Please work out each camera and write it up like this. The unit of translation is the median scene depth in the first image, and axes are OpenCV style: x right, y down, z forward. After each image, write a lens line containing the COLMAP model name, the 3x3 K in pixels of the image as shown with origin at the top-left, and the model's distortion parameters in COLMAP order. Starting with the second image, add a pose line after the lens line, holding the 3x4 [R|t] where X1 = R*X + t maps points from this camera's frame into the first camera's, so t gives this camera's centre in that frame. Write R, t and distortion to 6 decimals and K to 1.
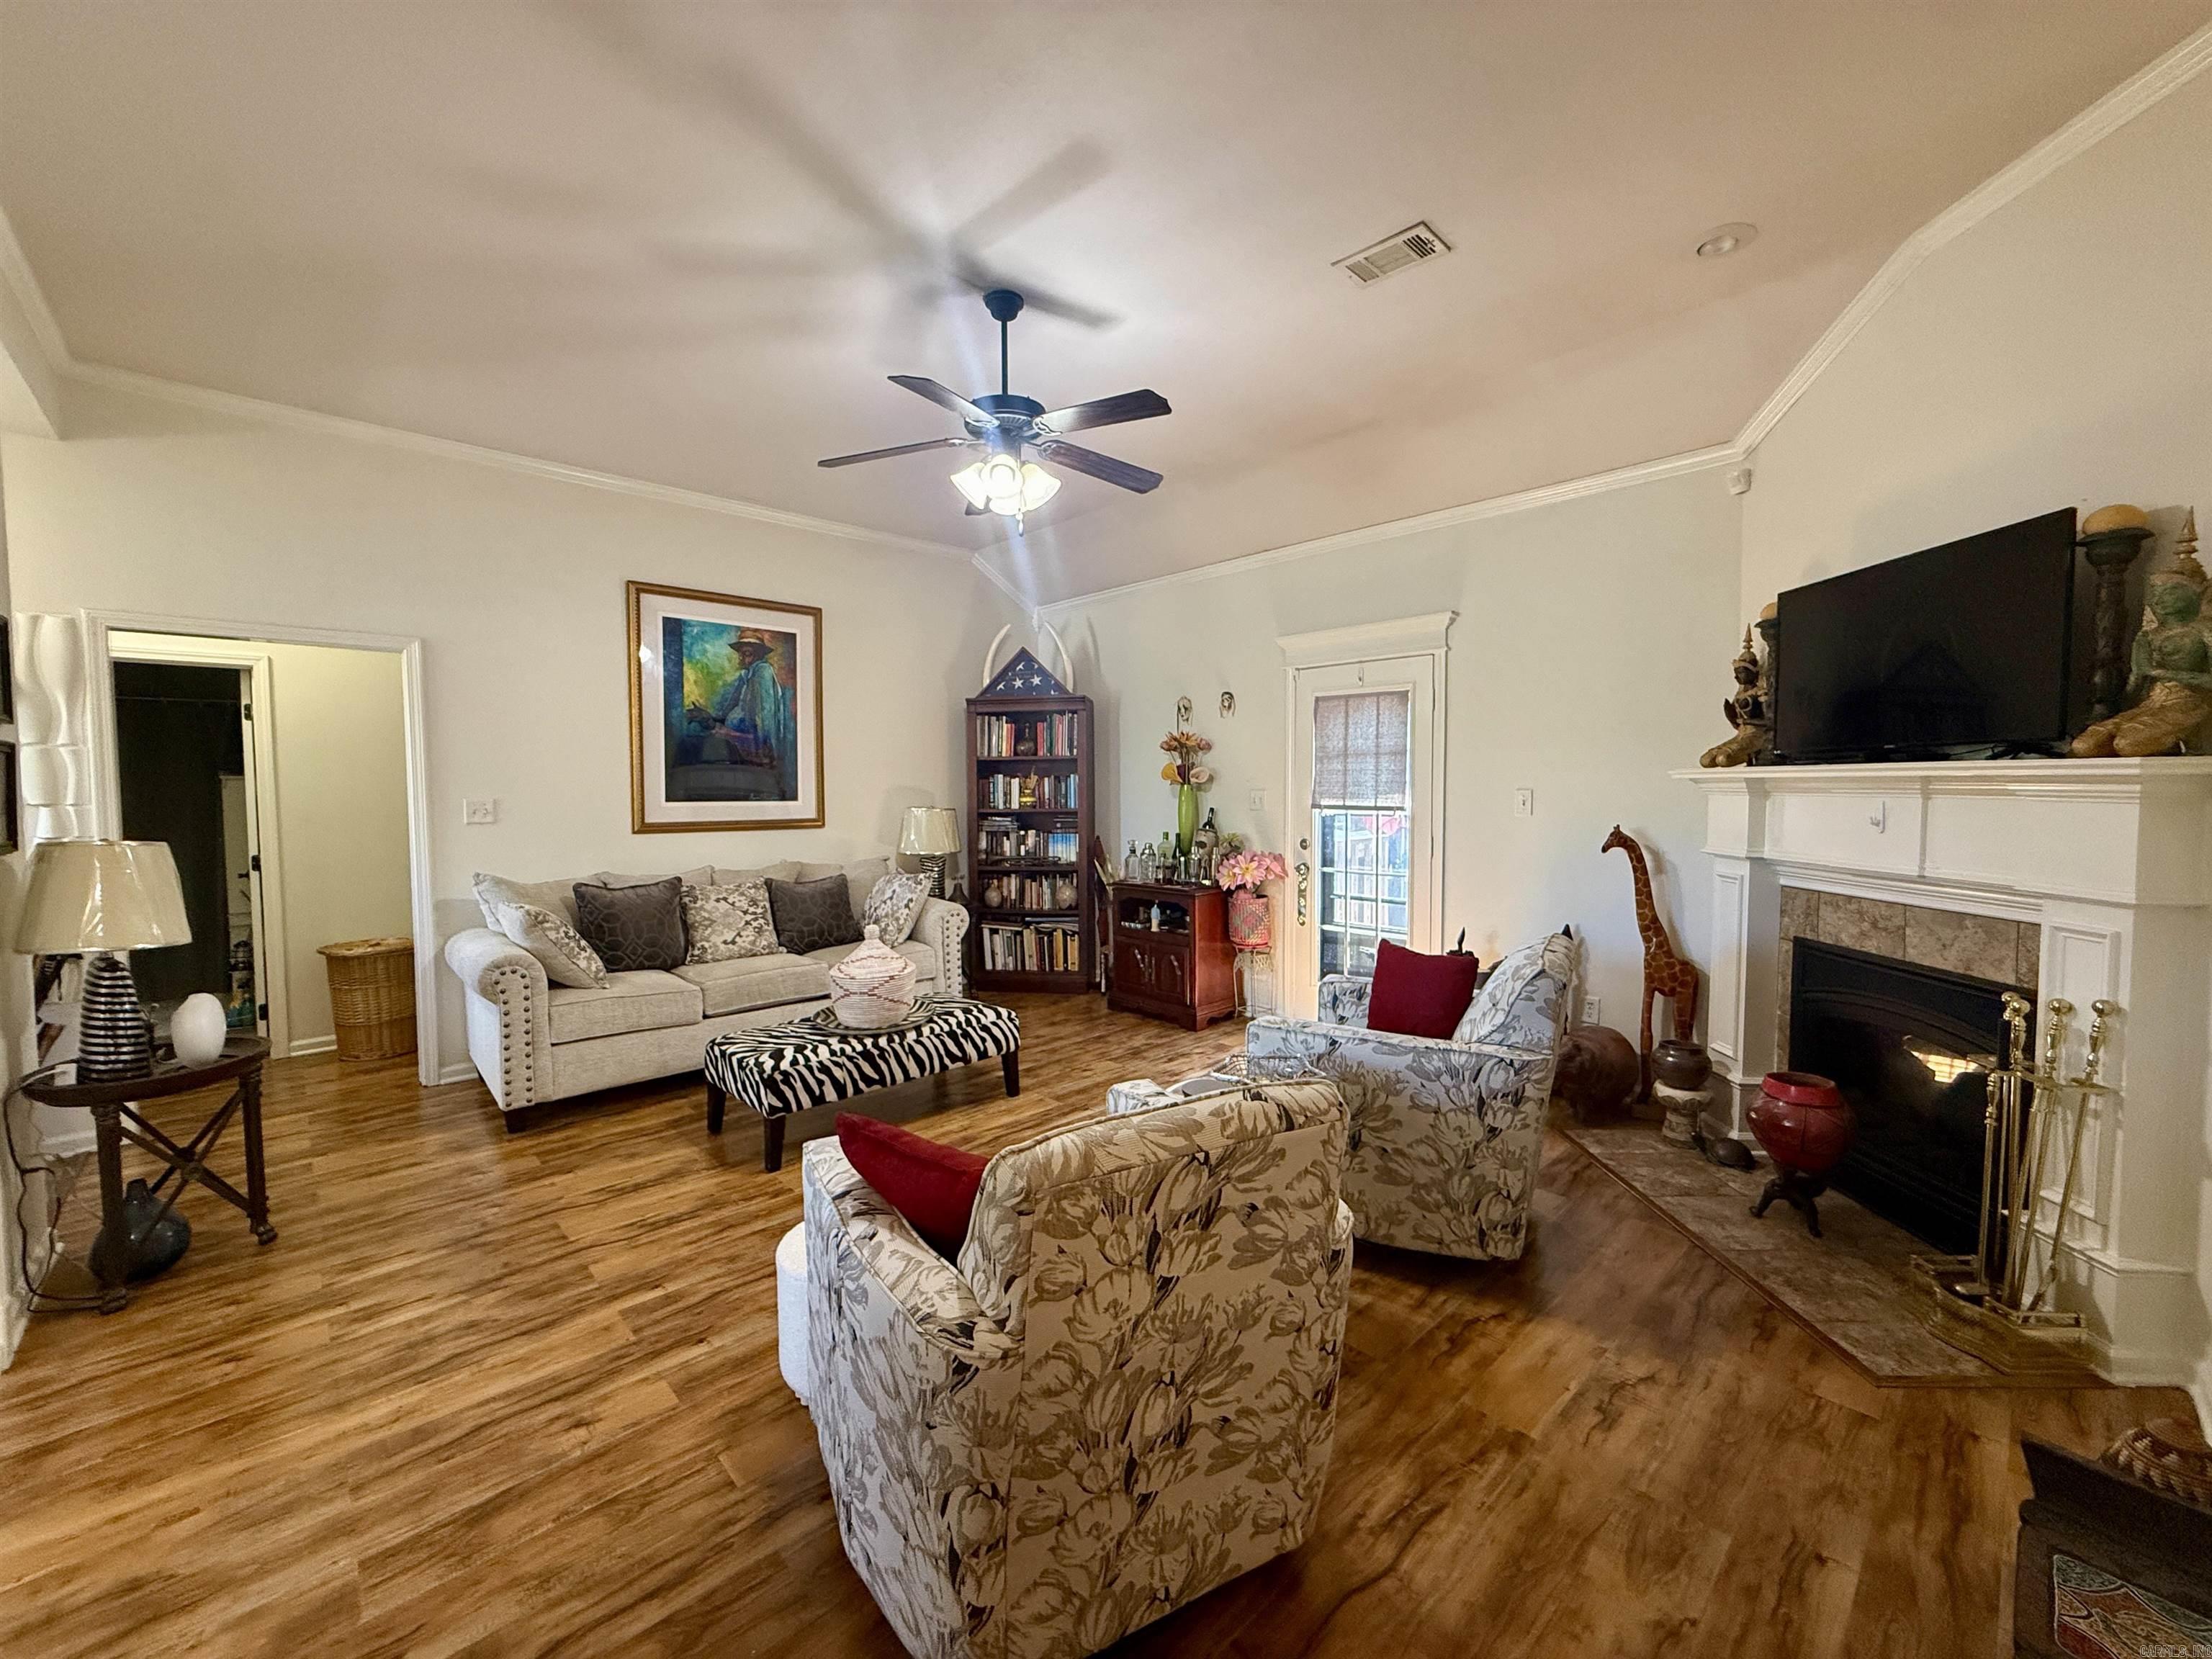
lens RADIAL K [[887.5, 0, 1098.8], [0, 887.5, 827.7], [0, 0, 1]] dist [-0.000664, 0.000356]
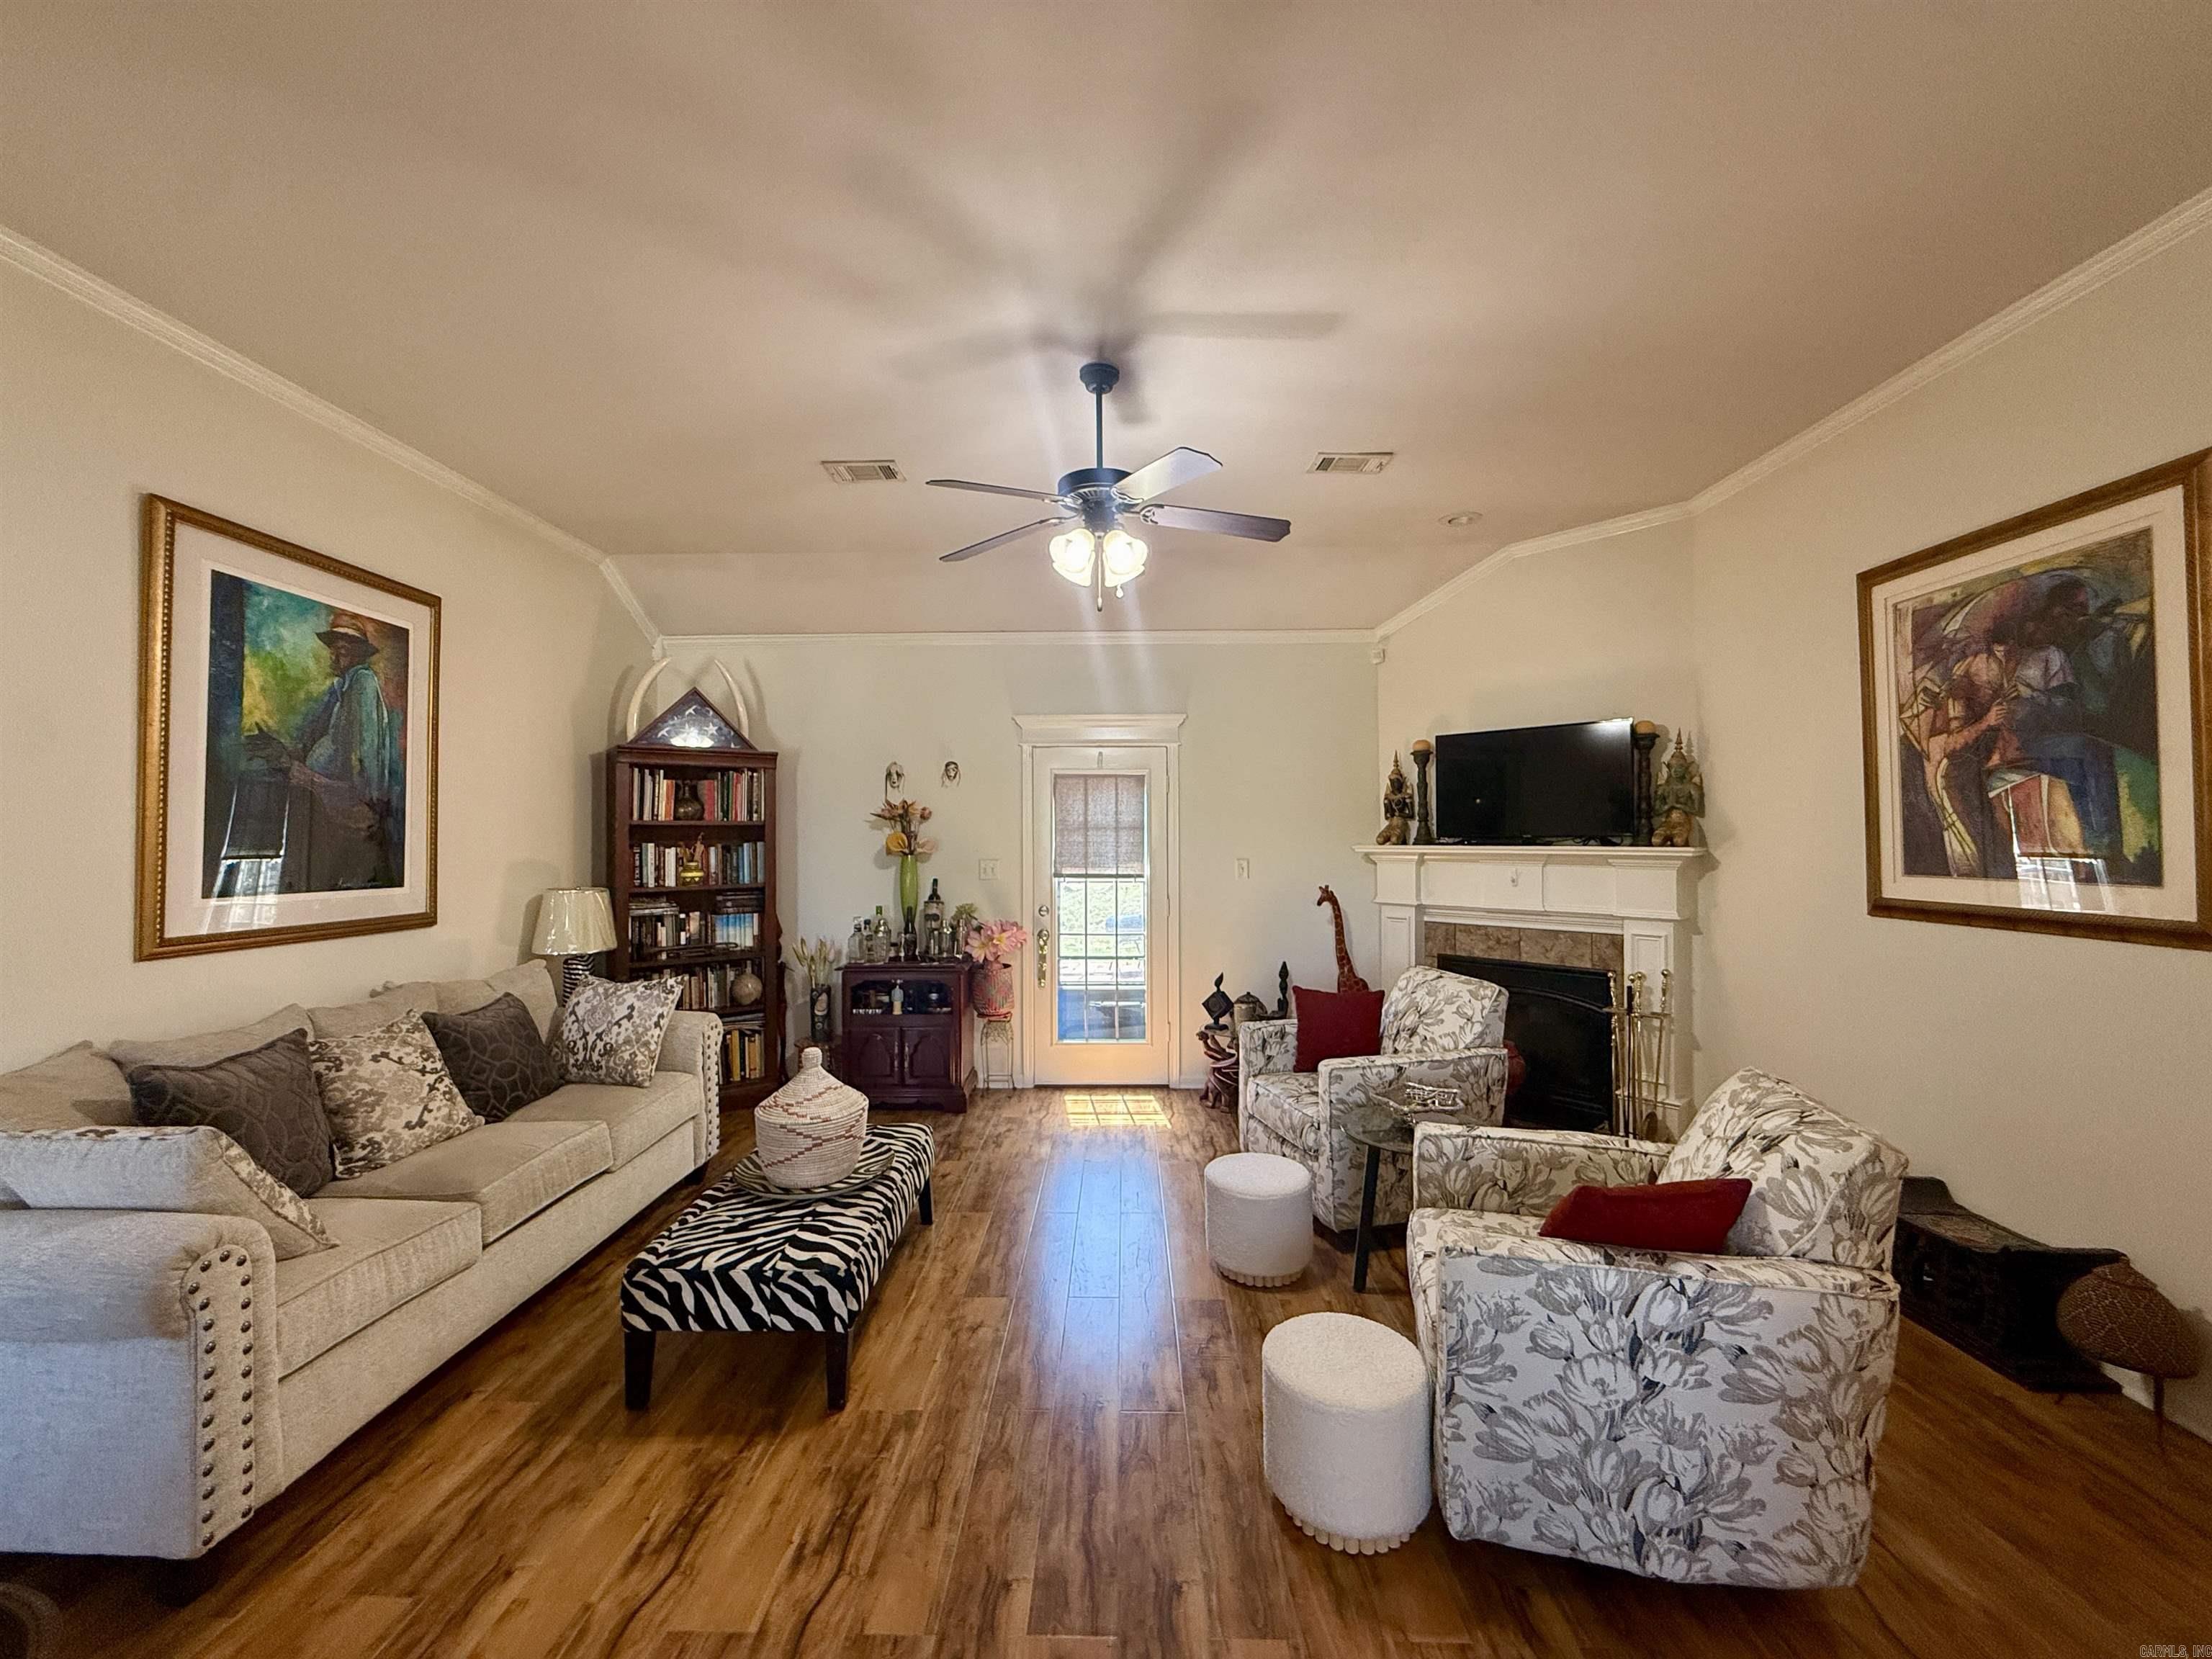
lens RADIAL K [[887.5, 0, 1098.8], [0, 887.5, 827.7], [0, 0, 1]] dist [-0.000664, 0.000356]
pose [[0.701321, 0.011841, 0.712747, -0.498053], [0.033037, 0.998248, -0.049091, -0.027900], [-0.712079, 0.057976, 0.699701, 0.213504]]
